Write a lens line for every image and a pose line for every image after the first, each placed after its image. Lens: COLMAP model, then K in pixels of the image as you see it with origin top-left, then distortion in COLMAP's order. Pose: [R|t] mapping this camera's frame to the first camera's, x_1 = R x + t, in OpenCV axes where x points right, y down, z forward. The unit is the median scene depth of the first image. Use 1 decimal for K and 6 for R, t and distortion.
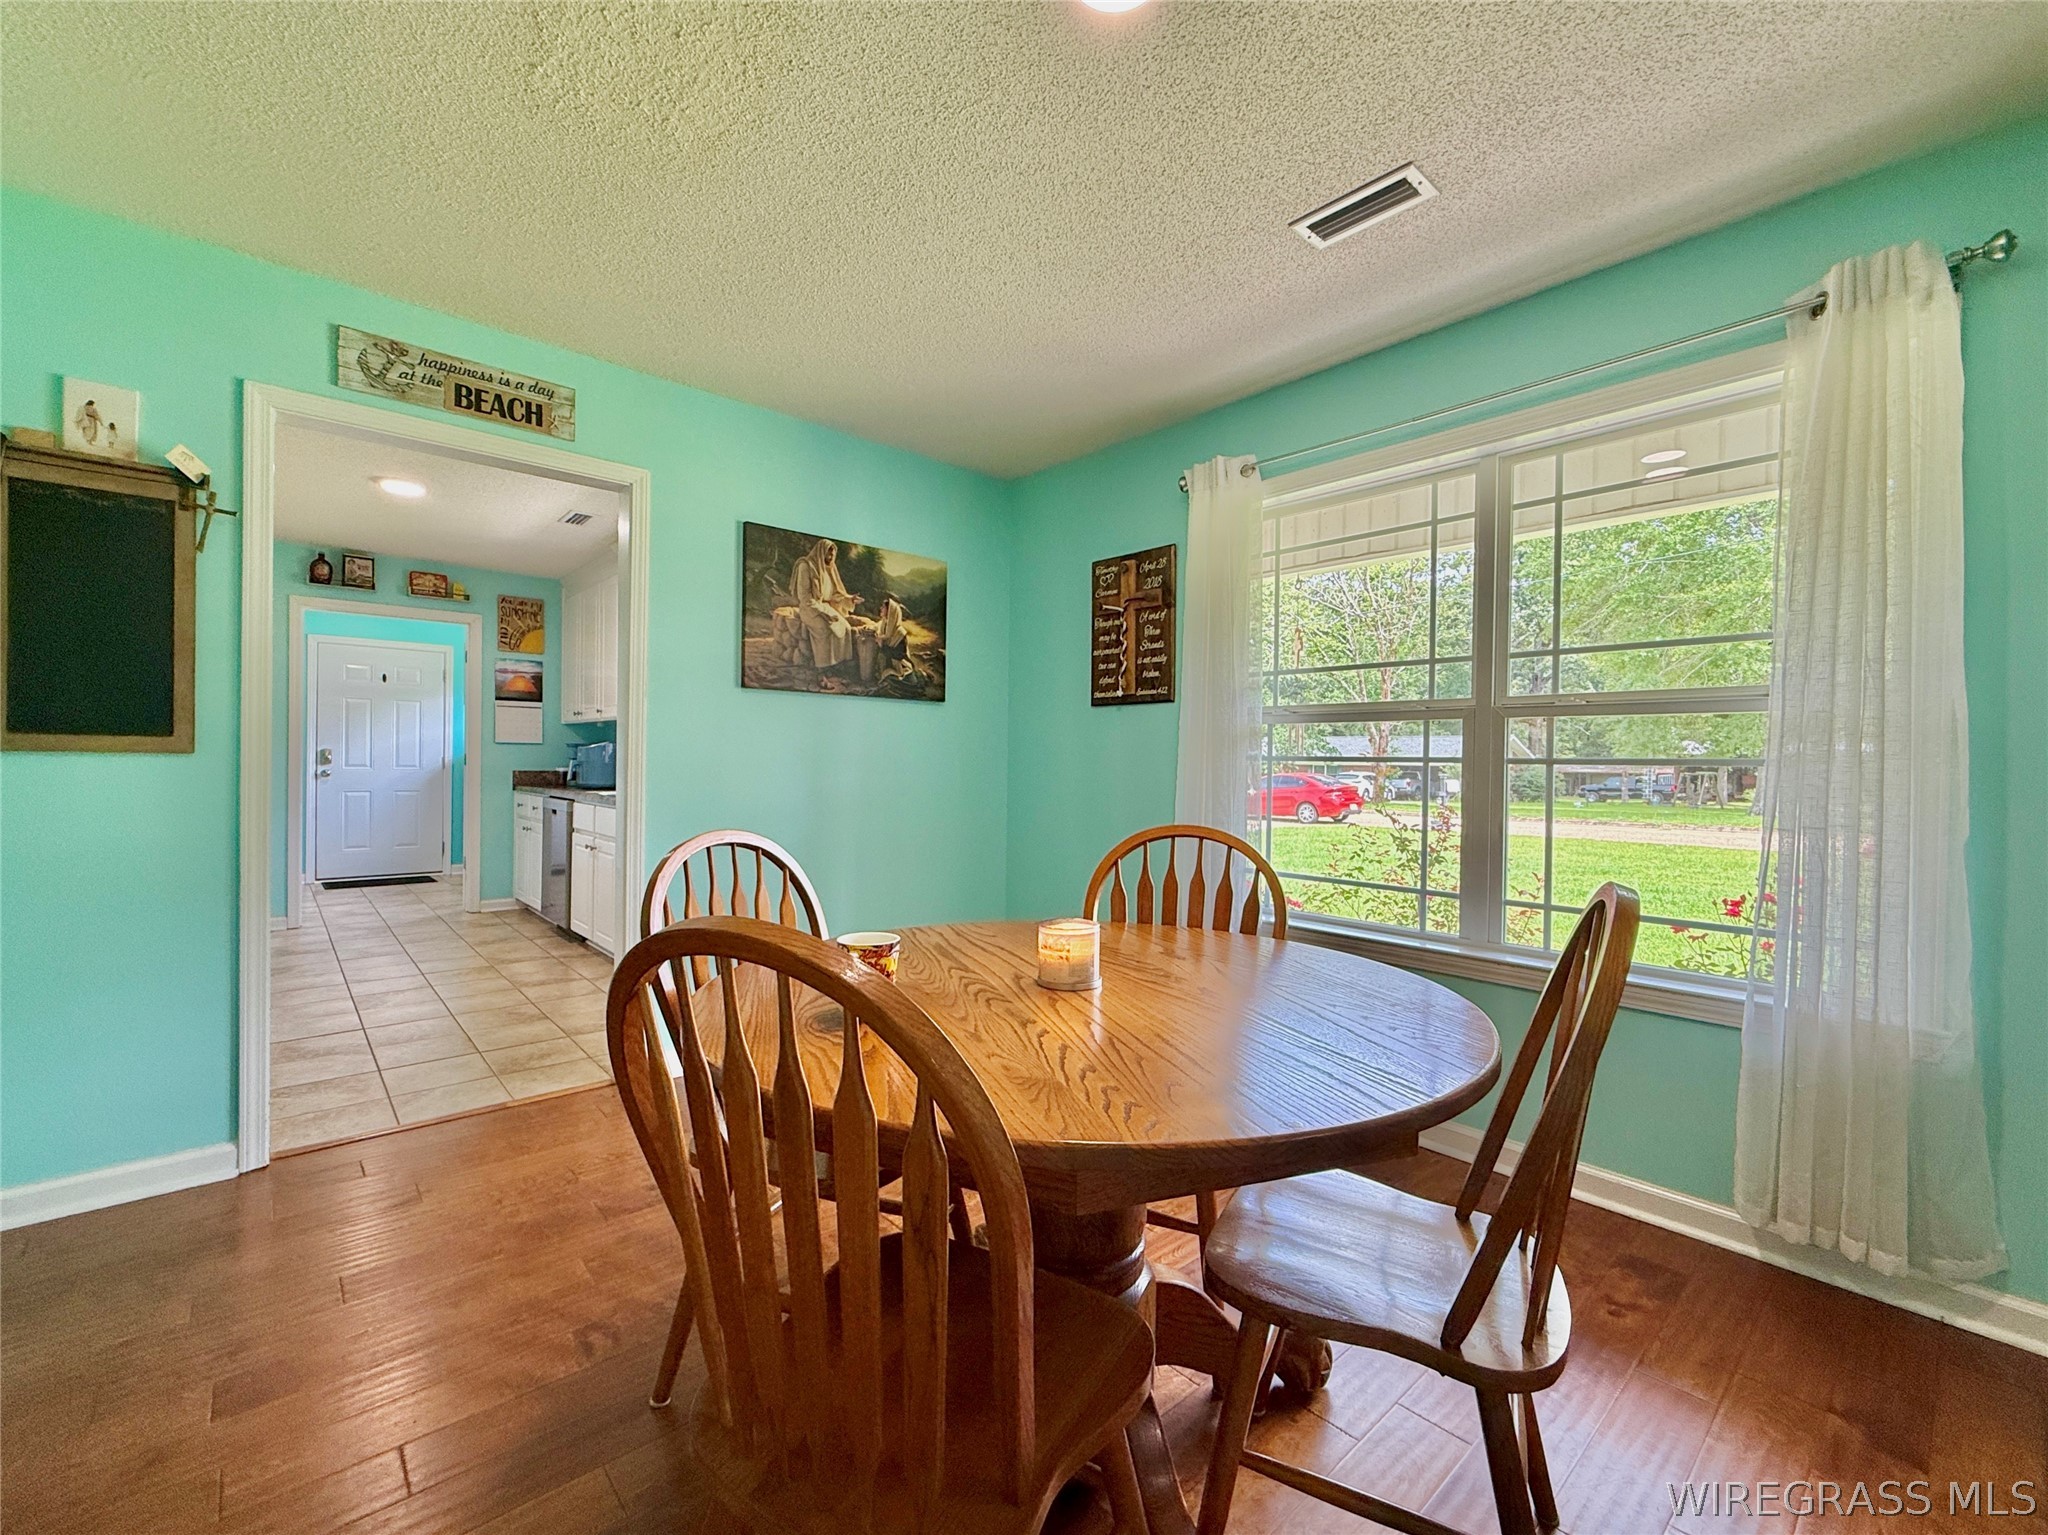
lens RADIAL K [[868.6, 0, 1019.1], [0, 868.6, 768.4], [0, 0, 1]] dist [0.000486, 0.000119]
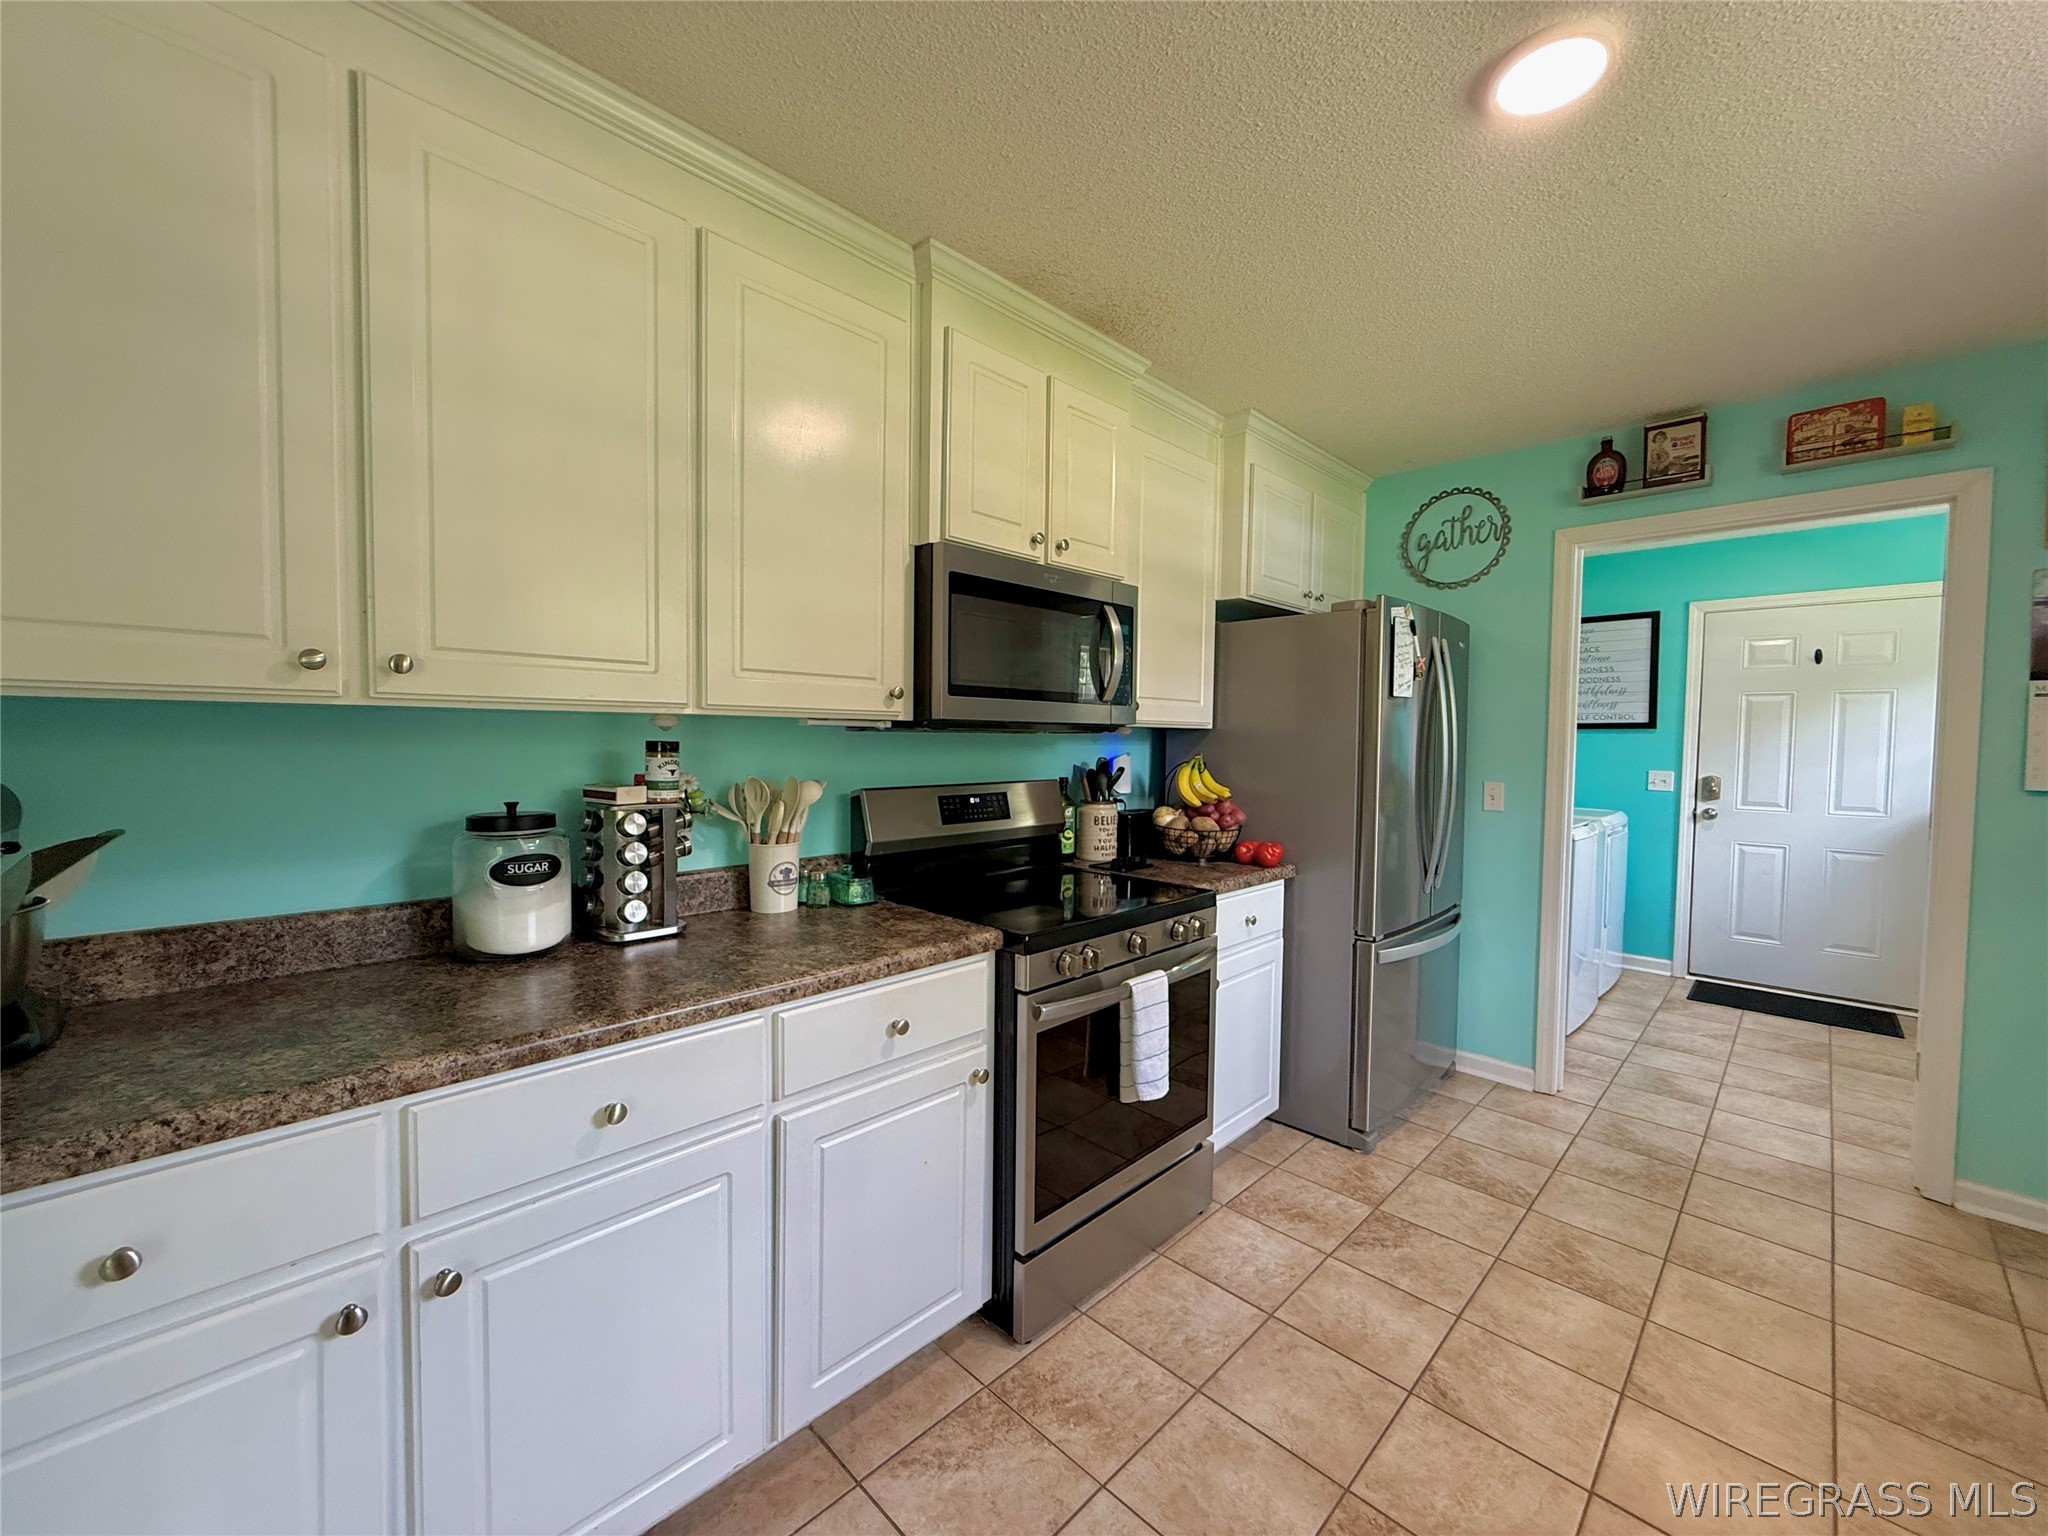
lens RADIAL K [[812.0, 0, 1019.6], [0, 812.0, 768.6], [0, 0, 1]] dist [0.000496, -0.000022]
pose [[0.069403, 0.026956, -0.997224, -0.589339], [-0.019441, 0.999482, 0.025664, -0.085928], [0.997399, 0.017606, 0.069891, 1.136783]]
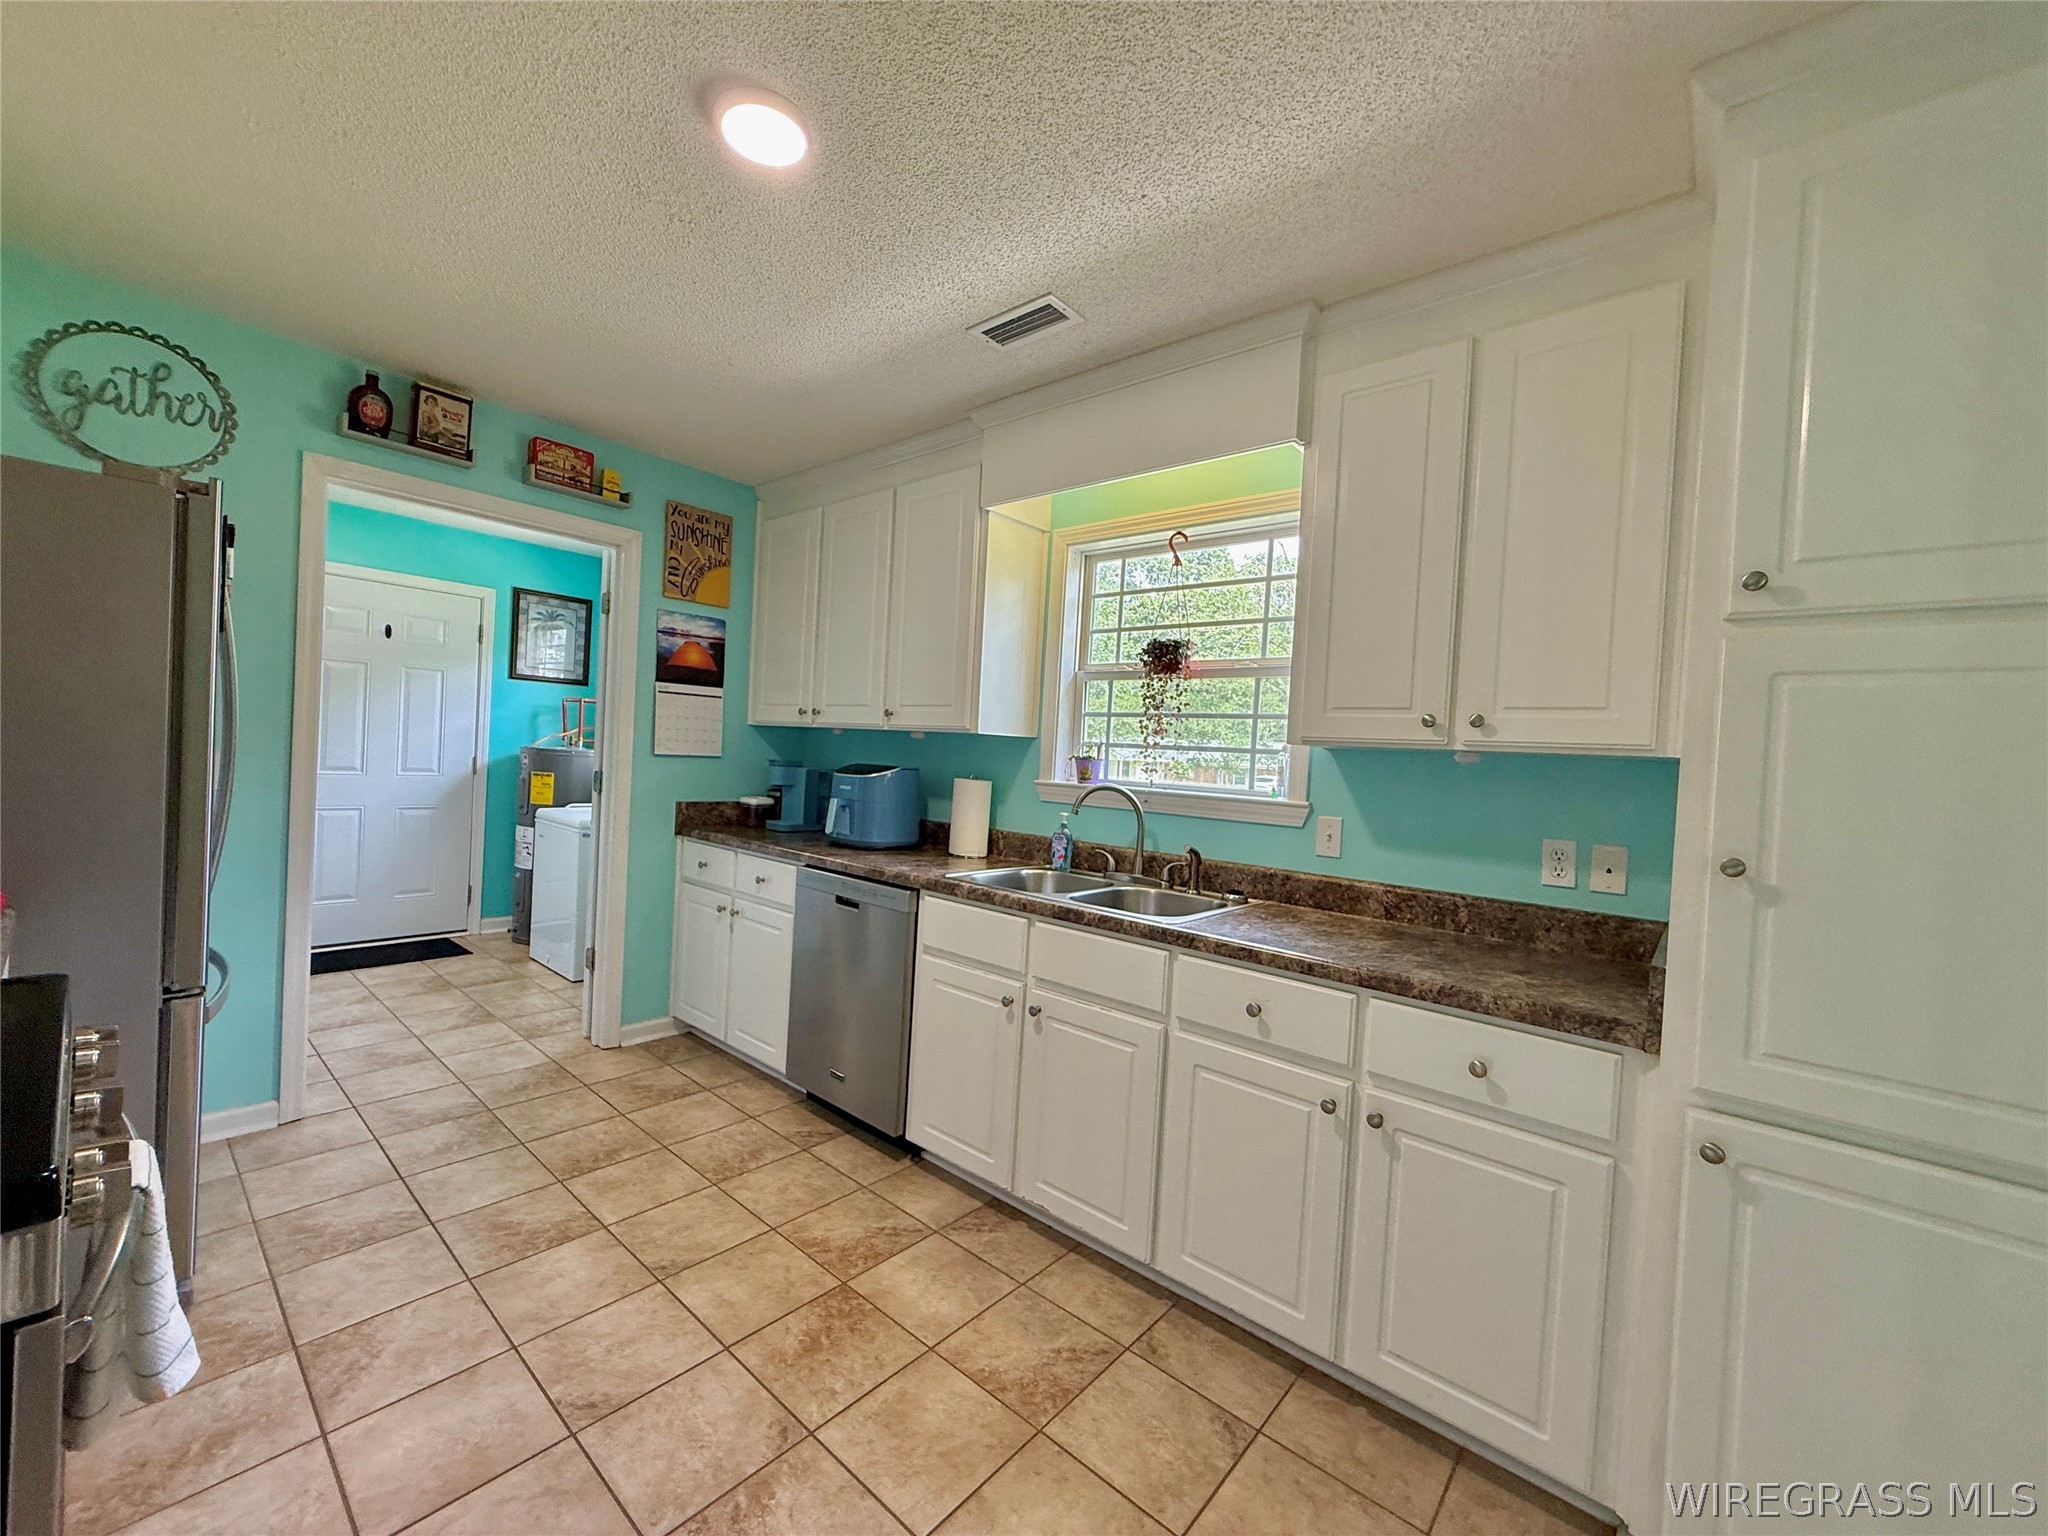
lens RADIAL K [[811.4, 0, 1019.0], [0, 811.4, 768.8], [0, 0, 1]] dist [0.001058, 0.000032]
pose [[0.989464, 0.038402, 0.139591, -0.935101], [-0.040575, 0.999095, 0.012756, -0.079097], [-0.138974, -0.018286, 0.990127, 0.916089]]
